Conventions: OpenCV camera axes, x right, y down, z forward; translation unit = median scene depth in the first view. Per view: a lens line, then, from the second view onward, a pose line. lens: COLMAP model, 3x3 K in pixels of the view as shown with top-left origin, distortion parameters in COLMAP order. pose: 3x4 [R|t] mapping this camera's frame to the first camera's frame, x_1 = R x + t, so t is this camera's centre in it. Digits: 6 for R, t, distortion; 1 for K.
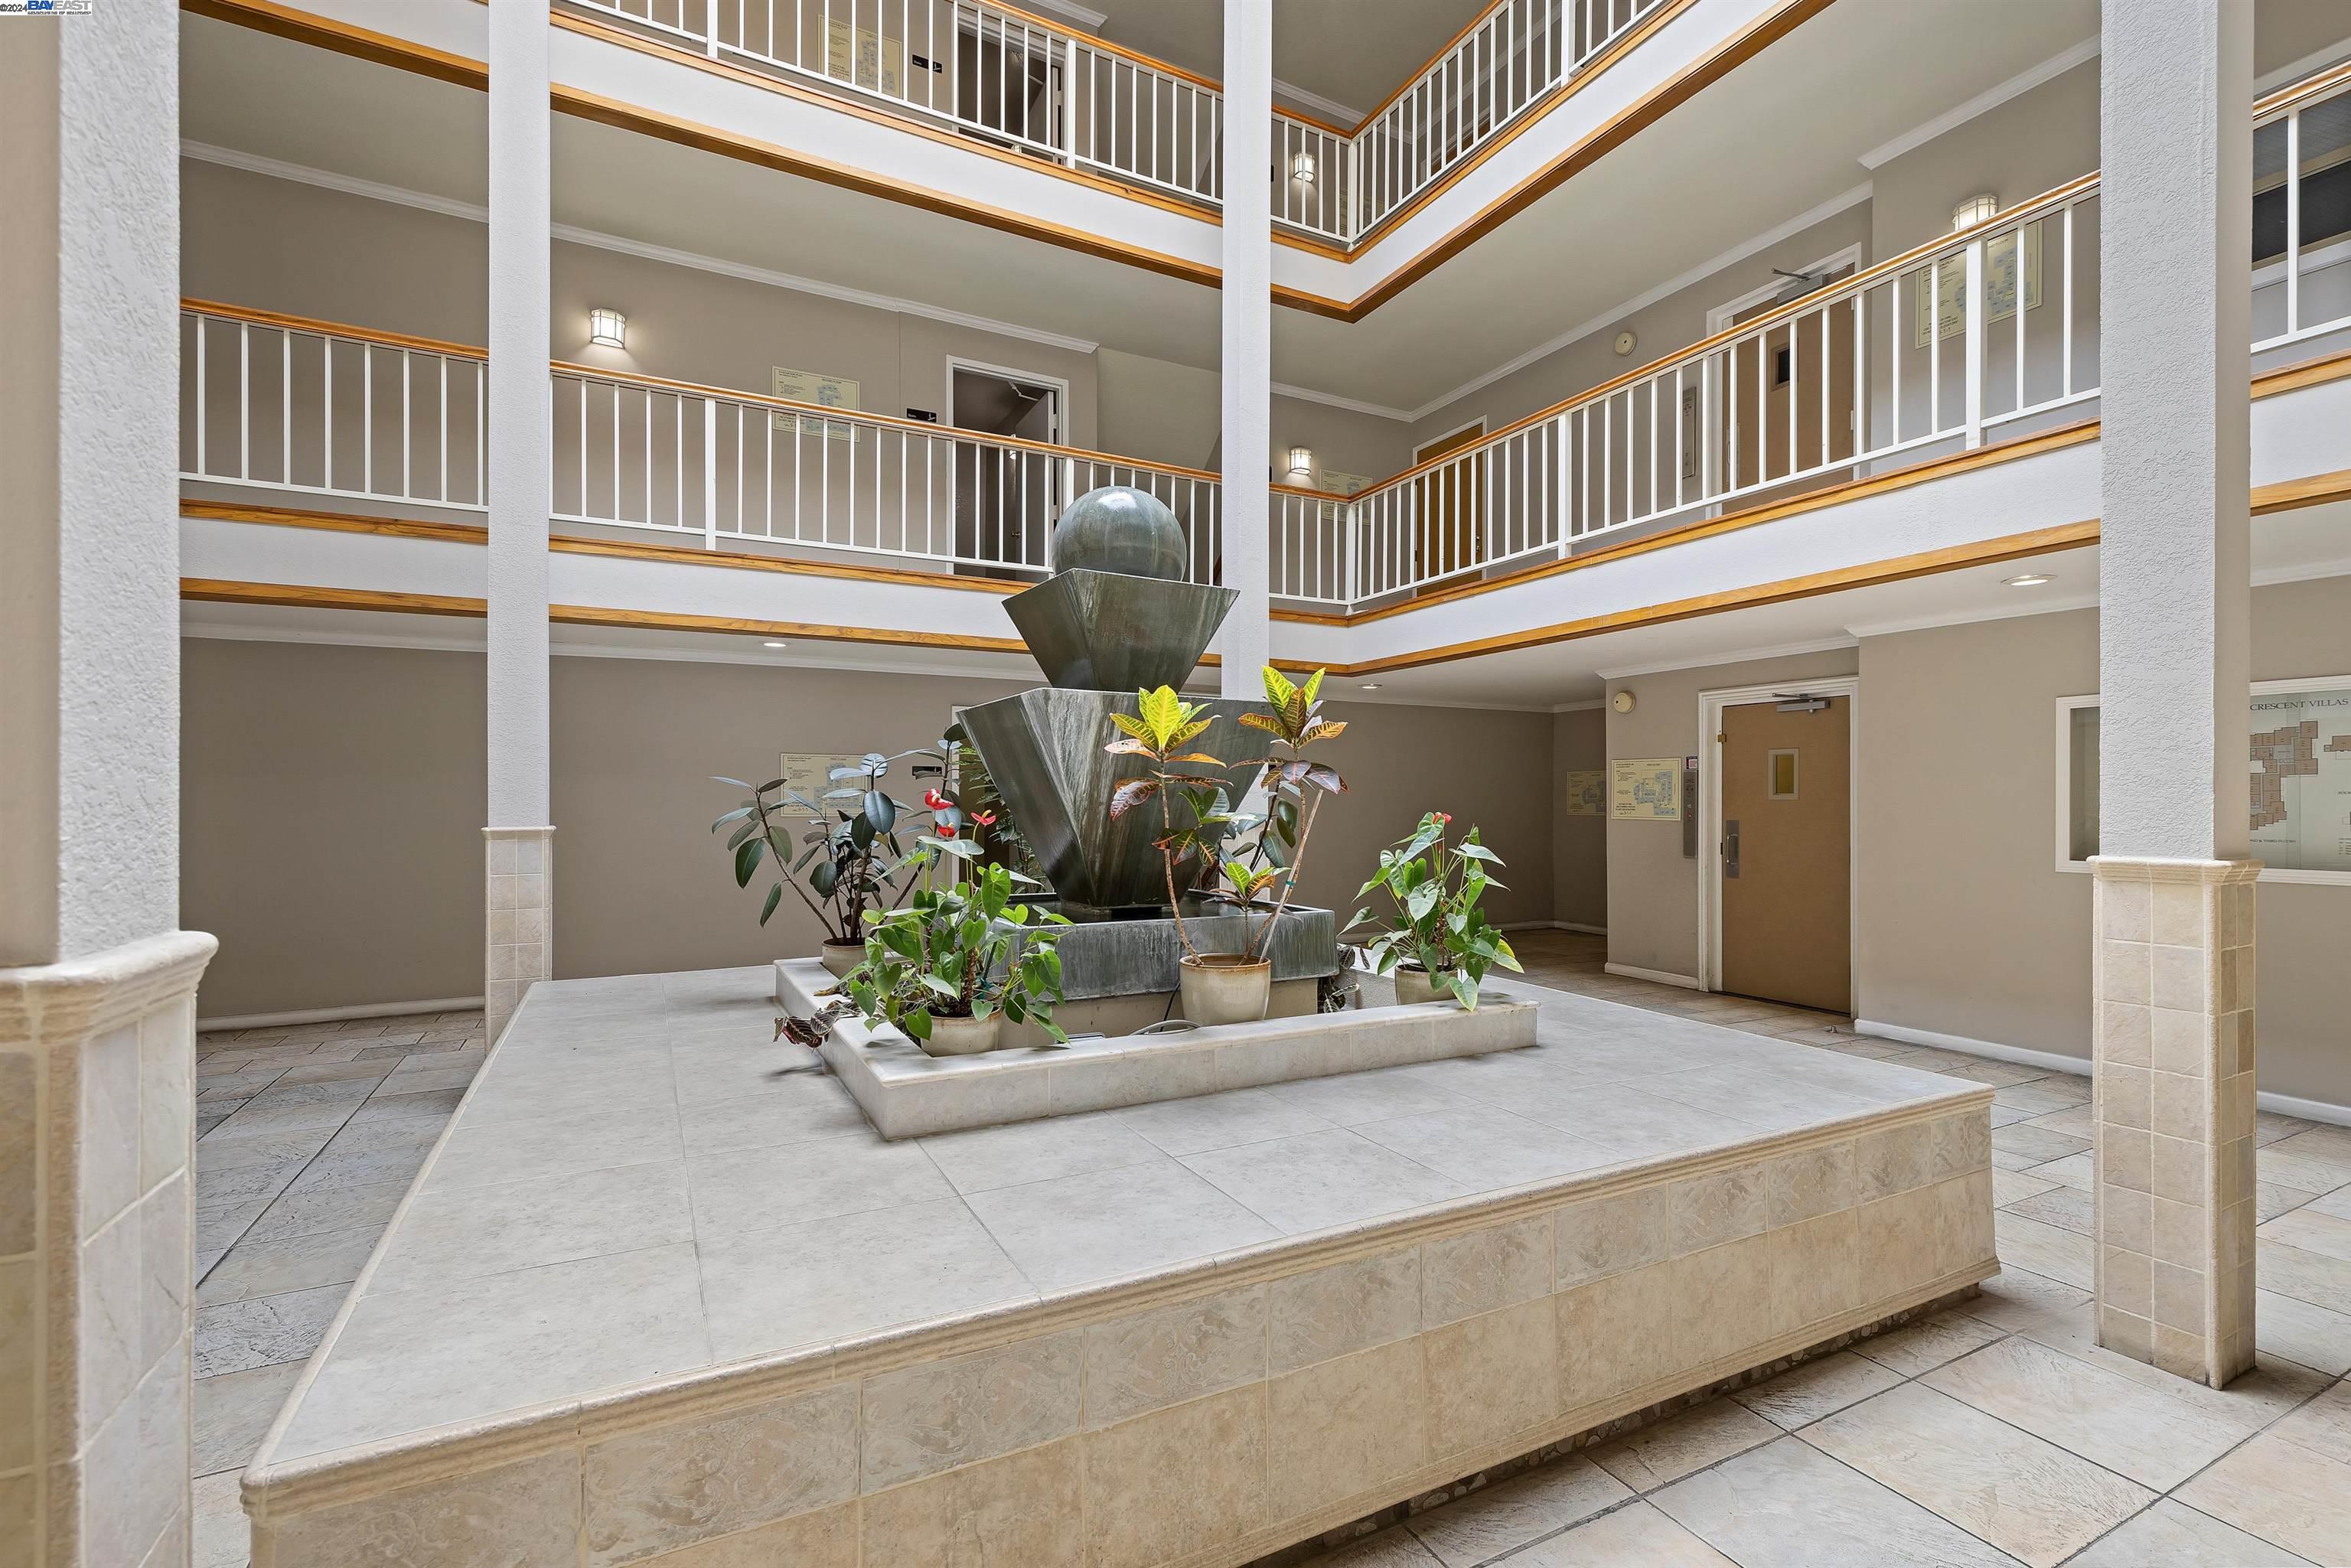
lens RADIAL K [[1057.9, 0, 1199.0], [0, 1057.9, 812.5], [0, 0, 1]] dist [0.003686, -0.000536]
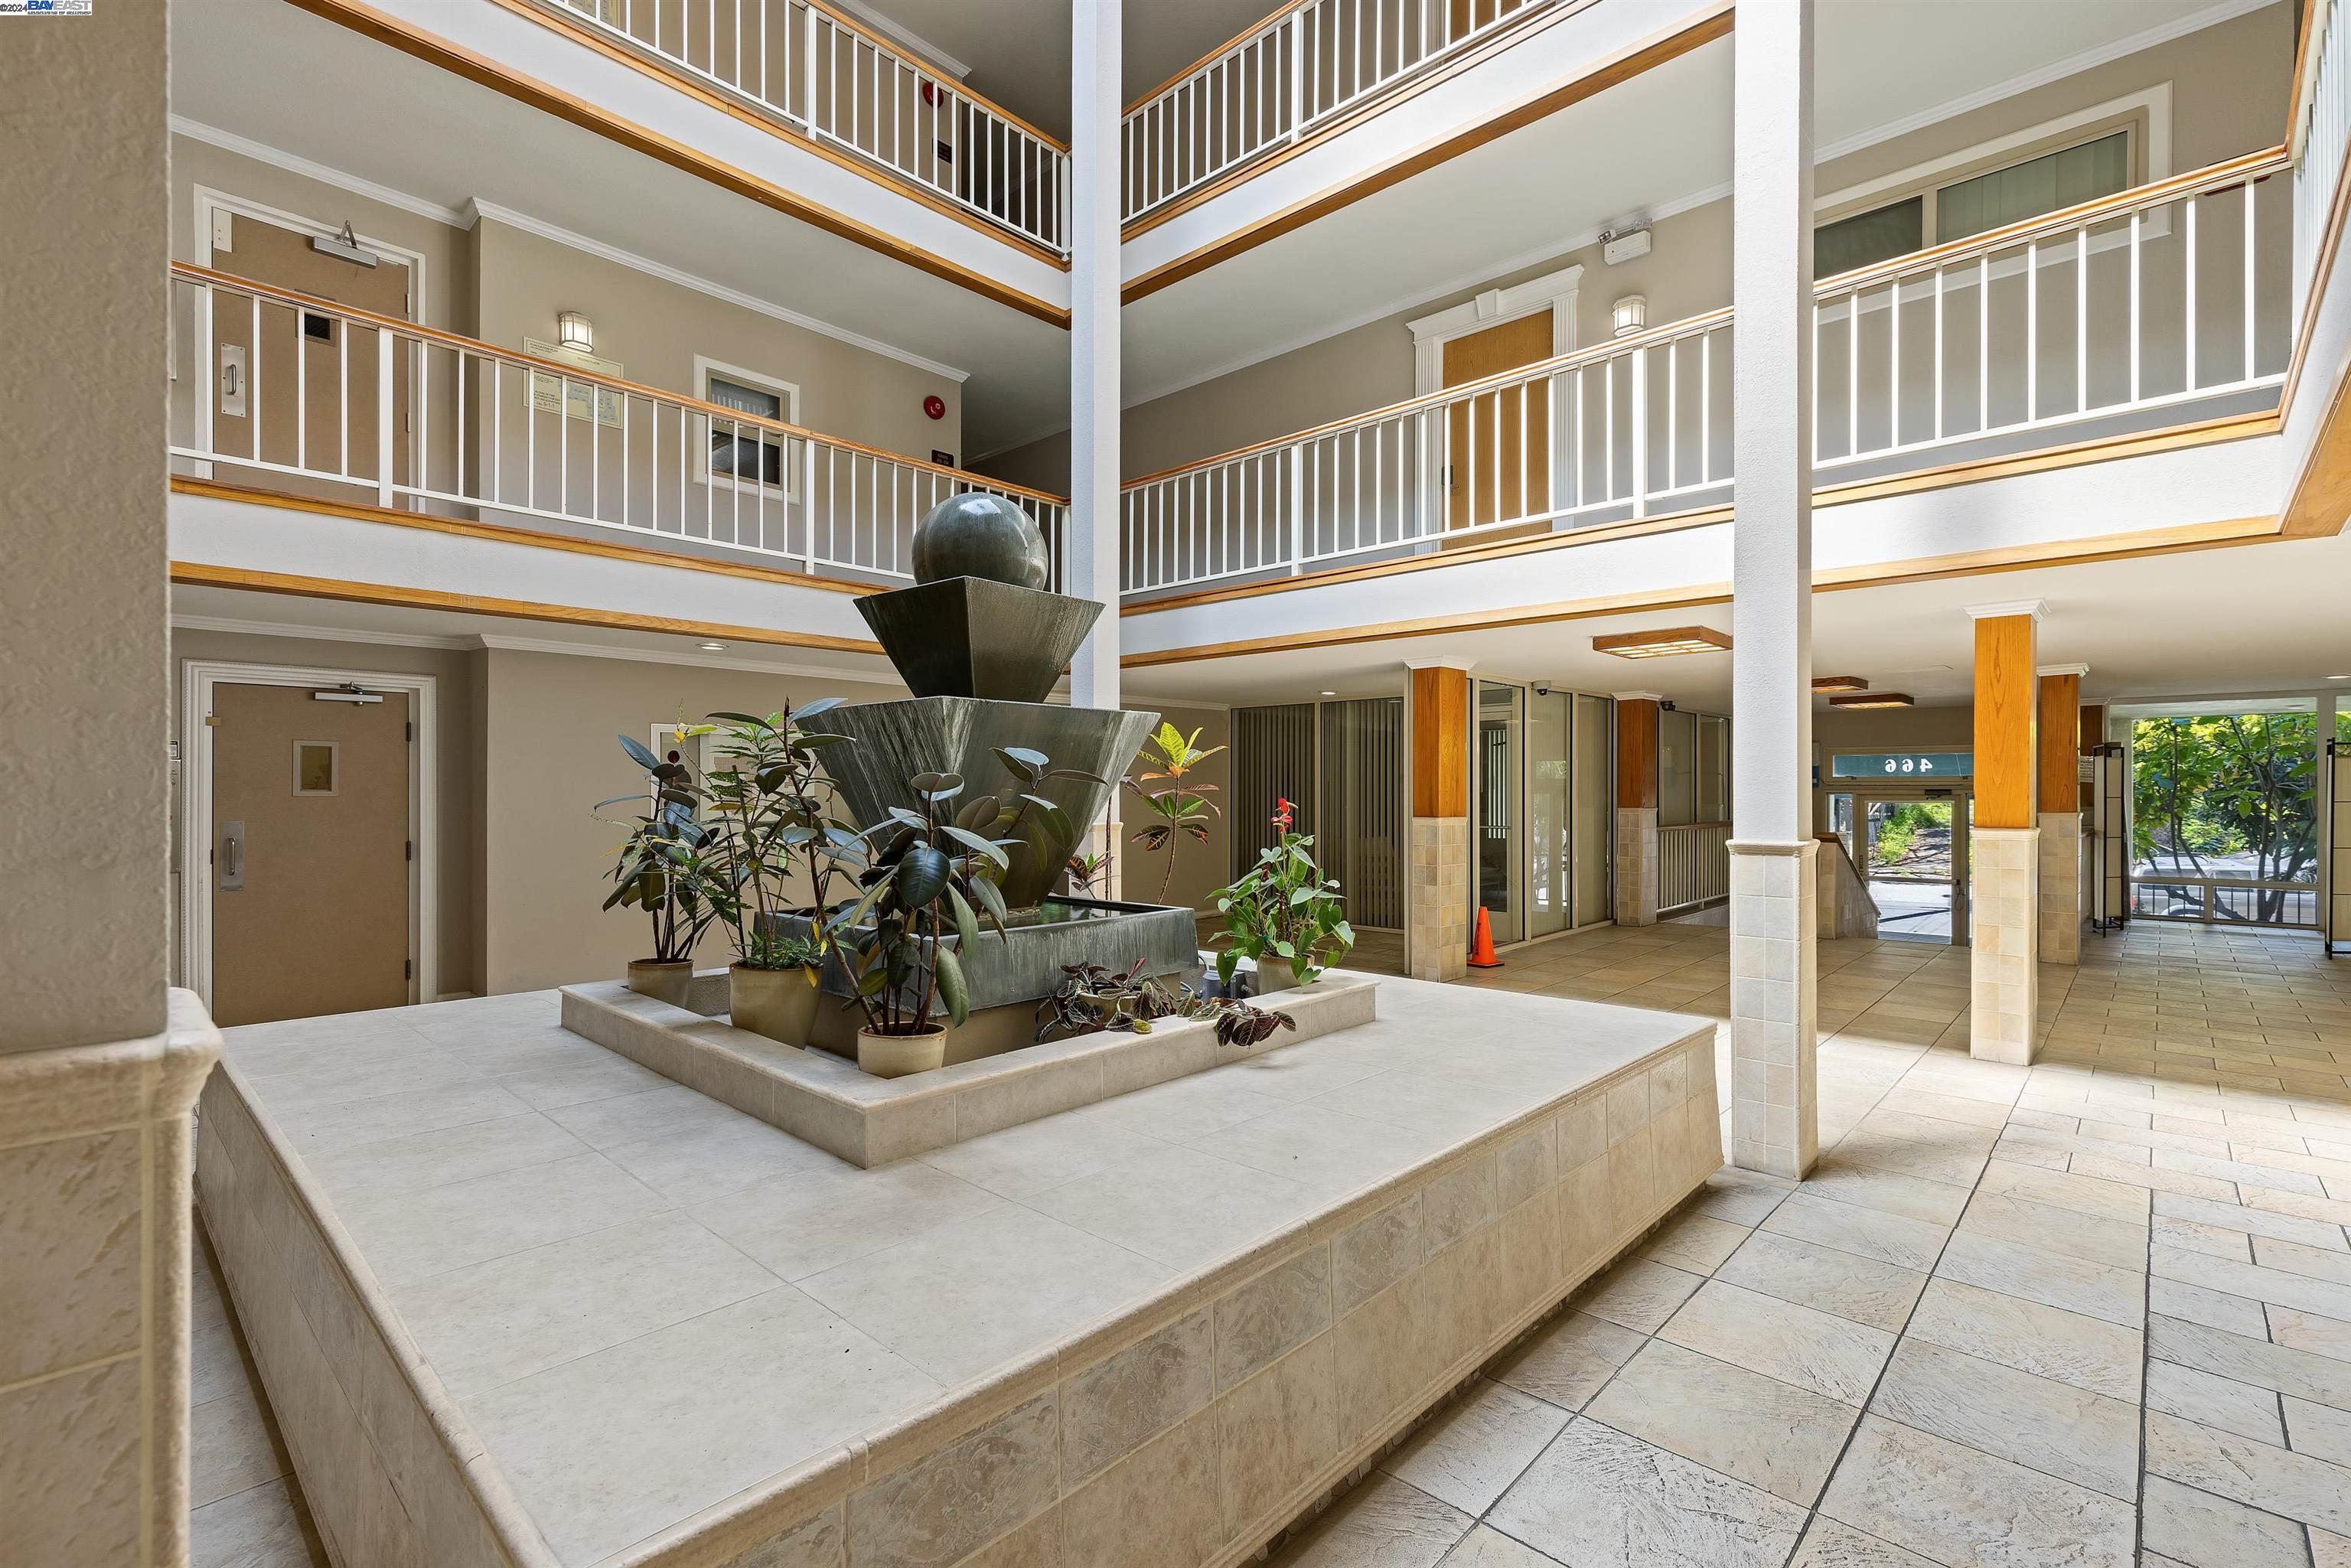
lens RADIAL K [[1057.9, 0, 1199.0], [0, 1057.9, 812.5], [0, 0, 1]] dist [0.003686, -0.000536]
pose [[0.958996, 0.000915, 0.283418, -0.108682], [-0.002439, 0.999984, 0.005023, -0.005131], [-0.283409, -0.005509, 0.958983, -0.032824]]
